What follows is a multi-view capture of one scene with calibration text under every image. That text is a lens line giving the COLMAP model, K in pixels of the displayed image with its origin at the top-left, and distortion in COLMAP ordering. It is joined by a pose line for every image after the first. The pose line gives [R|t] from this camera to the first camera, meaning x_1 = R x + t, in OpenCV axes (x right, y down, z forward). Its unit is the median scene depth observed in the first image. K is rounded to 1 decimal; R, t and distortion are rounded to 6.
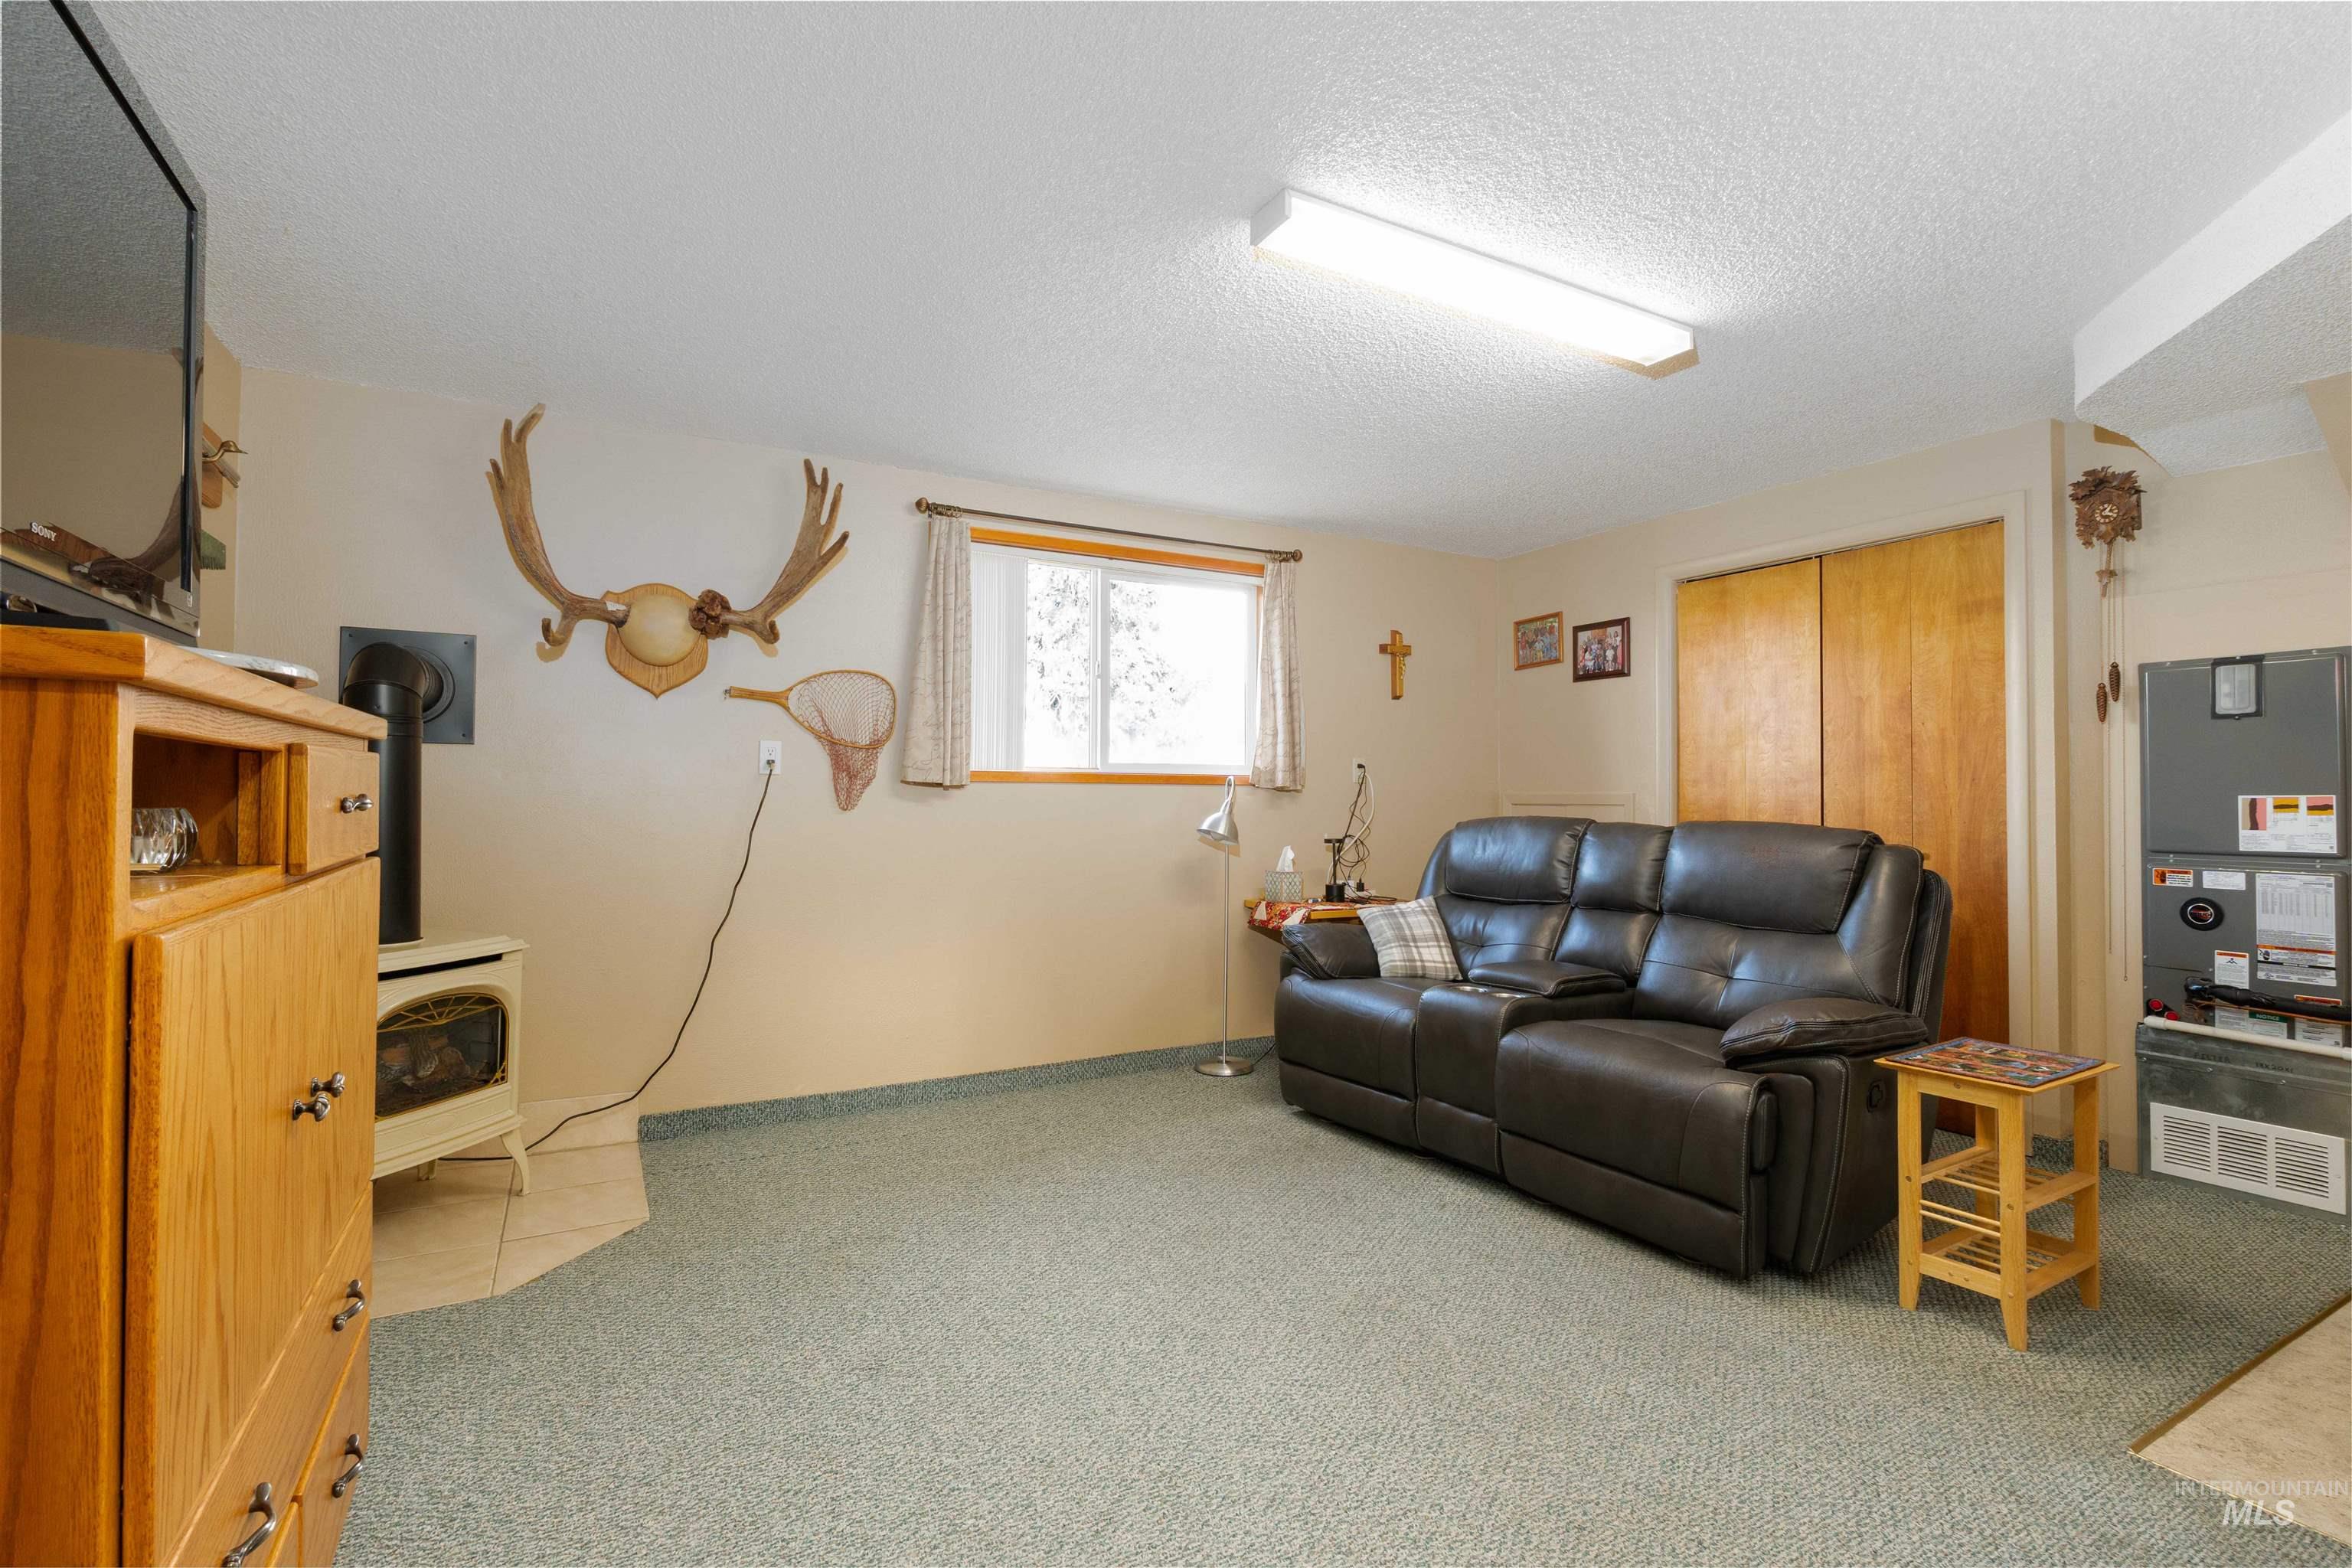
lens RADIAL K [[1034.7, 0, 1110.6], [0, 1034.7, 784.9], [0, 0, 1]] dist [-0.009964, 0.000150]
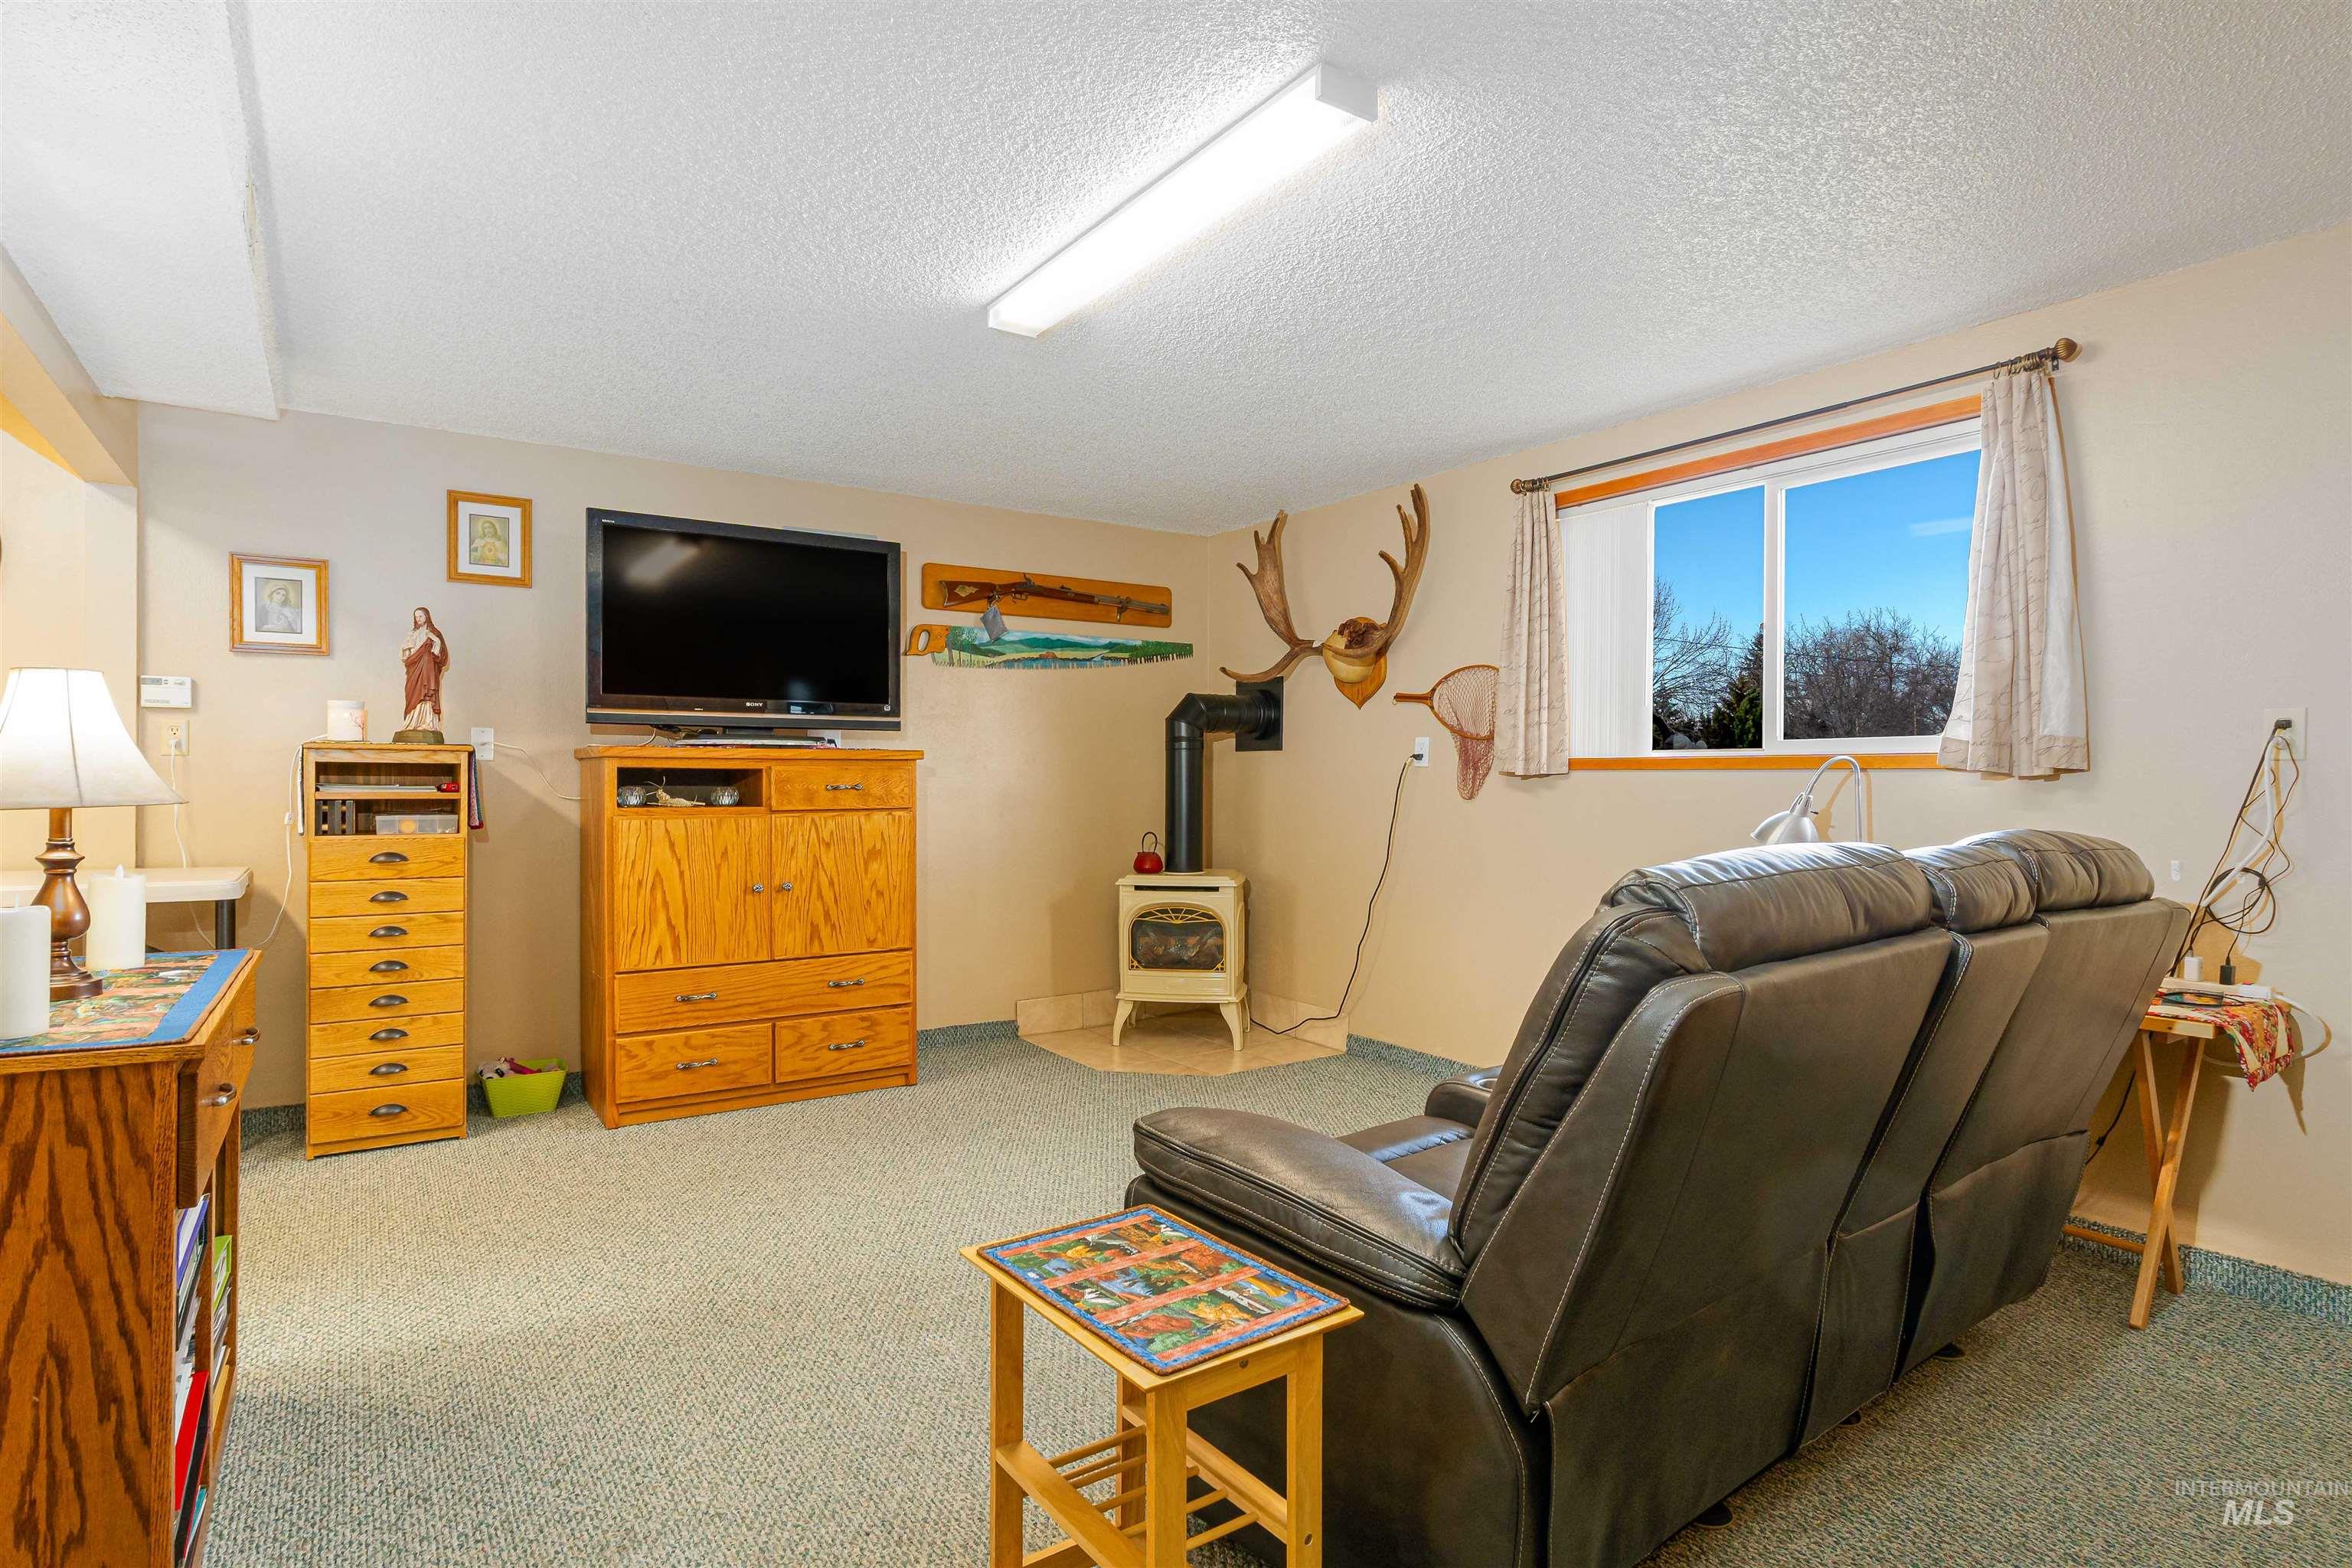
lens RADIAL K [[1034.7, 0, 1110.6], [0, 1034.7, 784.9], [0, 0, 1]] dist [-0.009964, 0.000150]
pose [[0.164500, -0.000180, -0.986377, 0.731489], [0.008594, 0.999962, 0.001251, 0.005806], [0.986340, -0.008682, 0.164495, 0.471048]]
